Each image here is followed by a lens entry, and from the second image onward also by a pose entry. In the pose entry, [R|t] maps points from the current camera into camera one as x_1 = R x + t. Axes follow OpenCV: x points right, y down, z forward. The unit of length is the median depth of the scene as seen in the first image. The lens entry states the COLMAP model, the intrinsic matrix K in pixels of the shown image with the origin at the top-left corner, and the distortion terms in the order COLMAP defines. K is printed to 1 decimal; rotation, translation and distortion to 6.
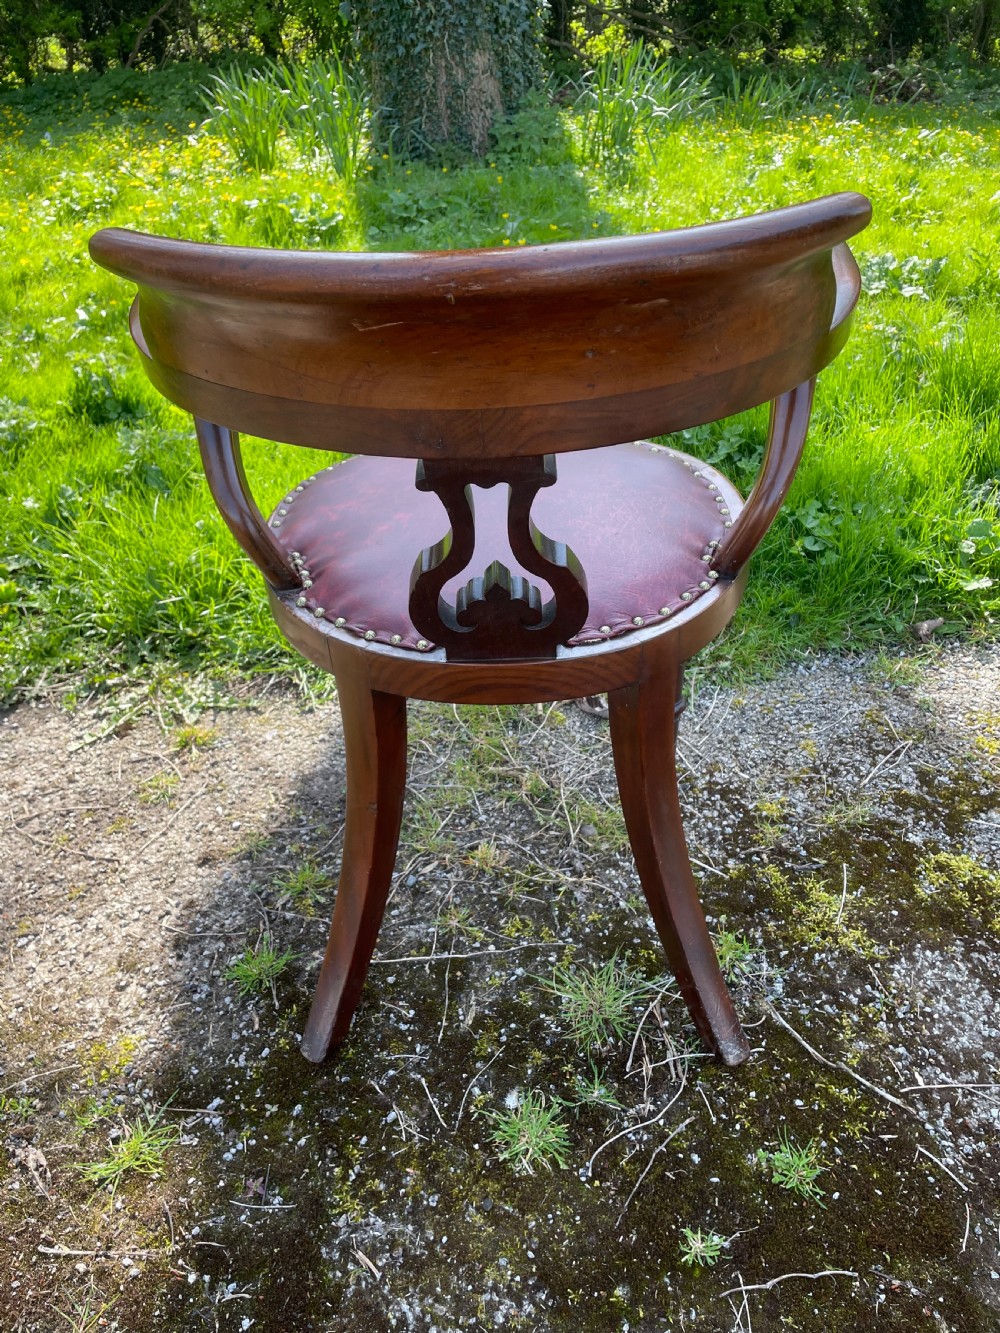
lens RADIAL K [[1003.0, 0, 500.0], [0, 1003.0, 666.5], [0, 0, 1]] dist [0.093444, -0.127412]
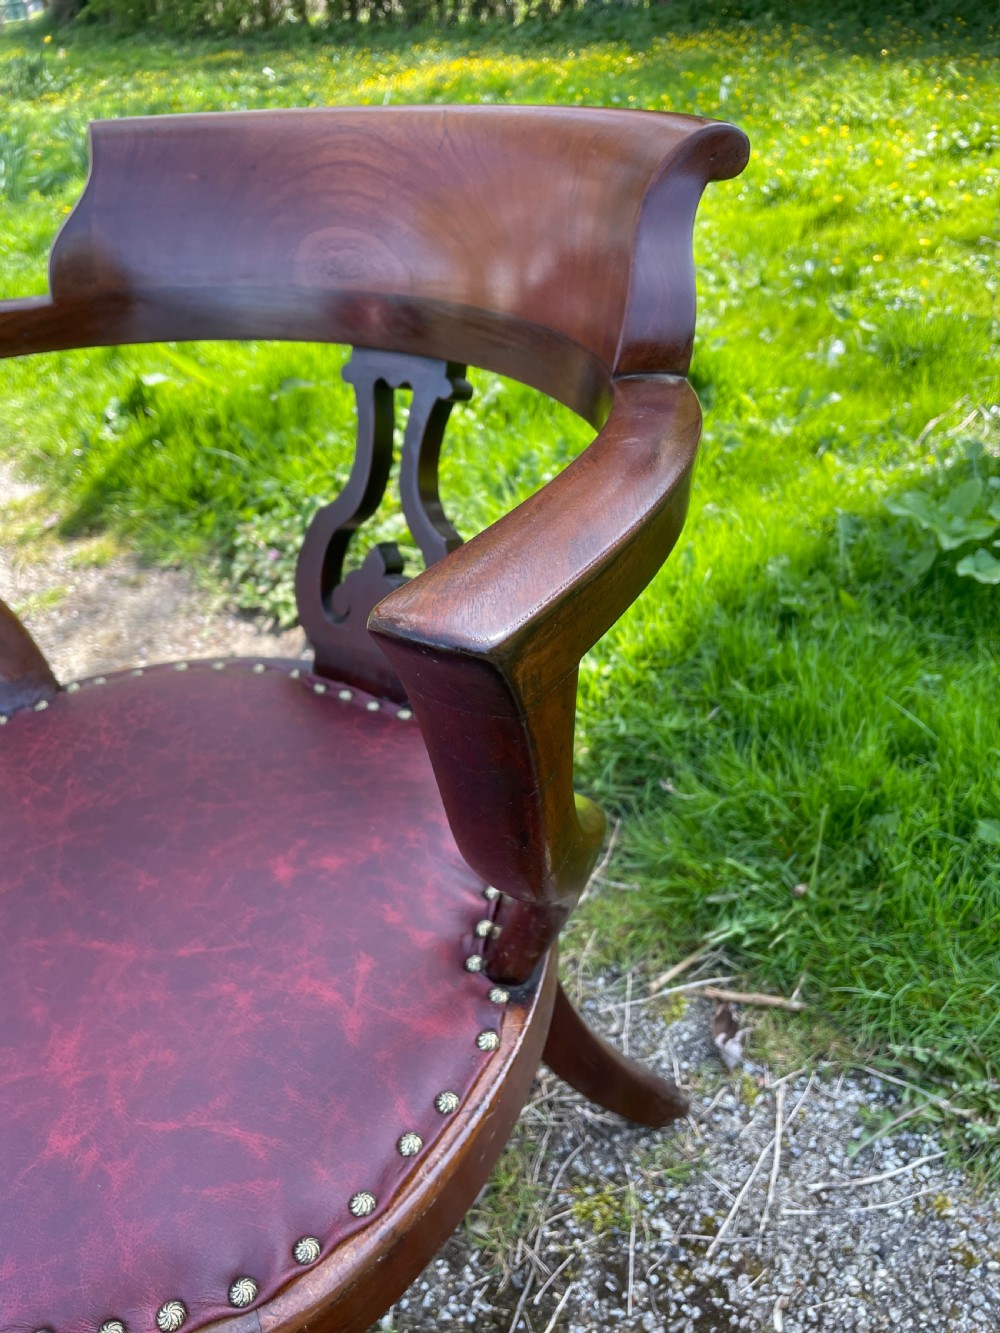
lens RADIAL K [[1021.7, 0, 493.4], [0, 1021.7, 653.2], [0, 0, 1]] dist [0.087310, -0.124637]
pose [[0.611312, 0.427658, -0.665887, 0.450430], [-0.392071, 0.894558, 0.214582, -0.341840], [0.687443, 0.129899, 0.714527, 0.541960]]
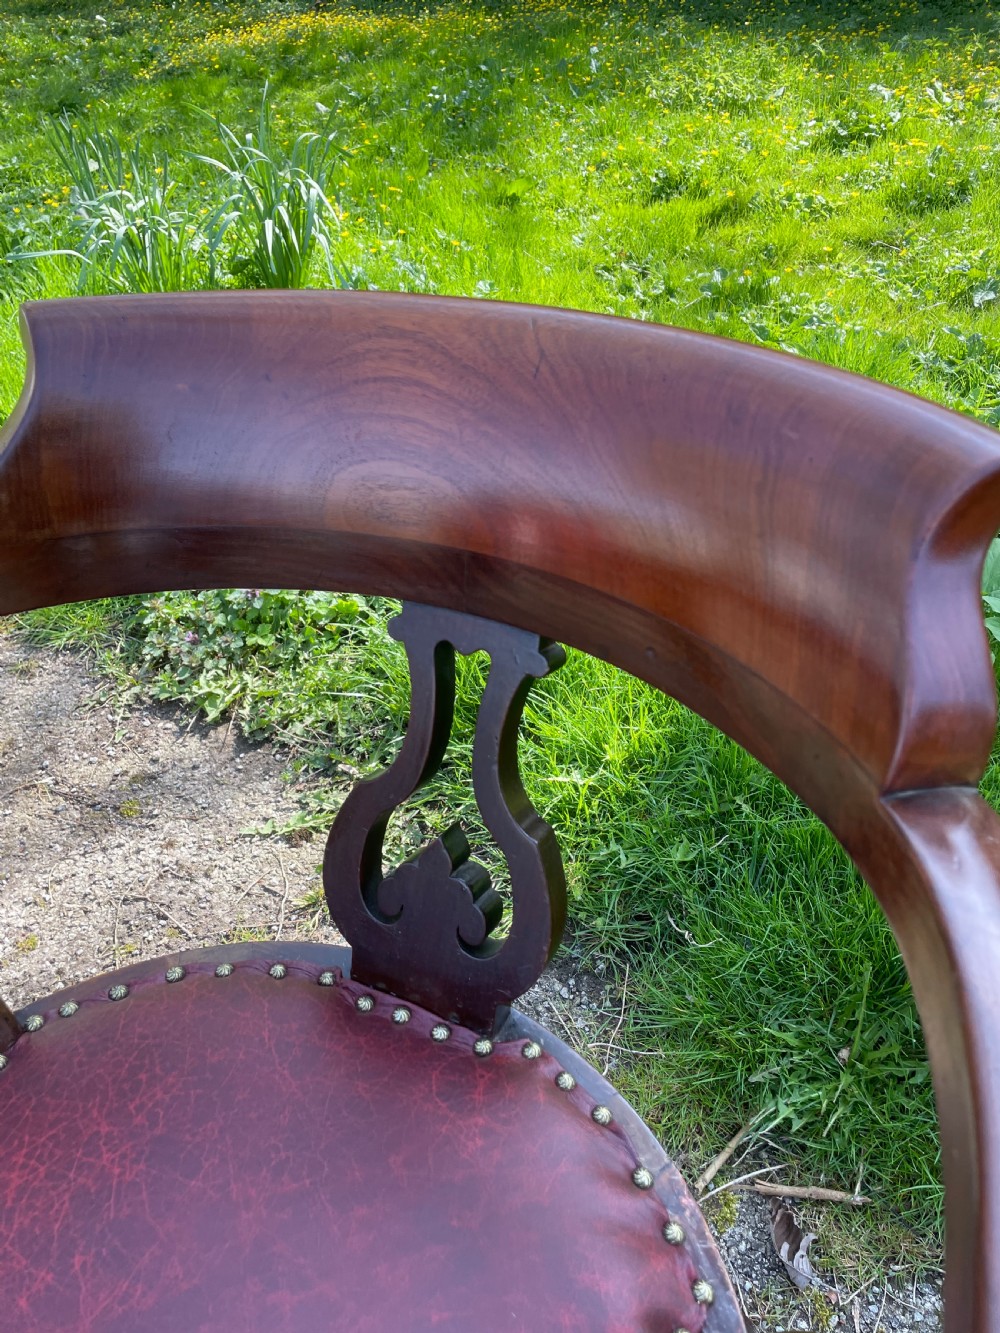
lens RADIAL K [[1006.7, 0, 503.8], [0, 1006.7, 652.9], [0, 0, 1]] dist [0.098568, -0.124609]
pose [[0.715479, 0.423296, -0.555797, 0.217657], [-0.377284, 0.903673, 0.202561, -0.429657], [0.588002, 0.064766, 0.806262, 0.550022]]
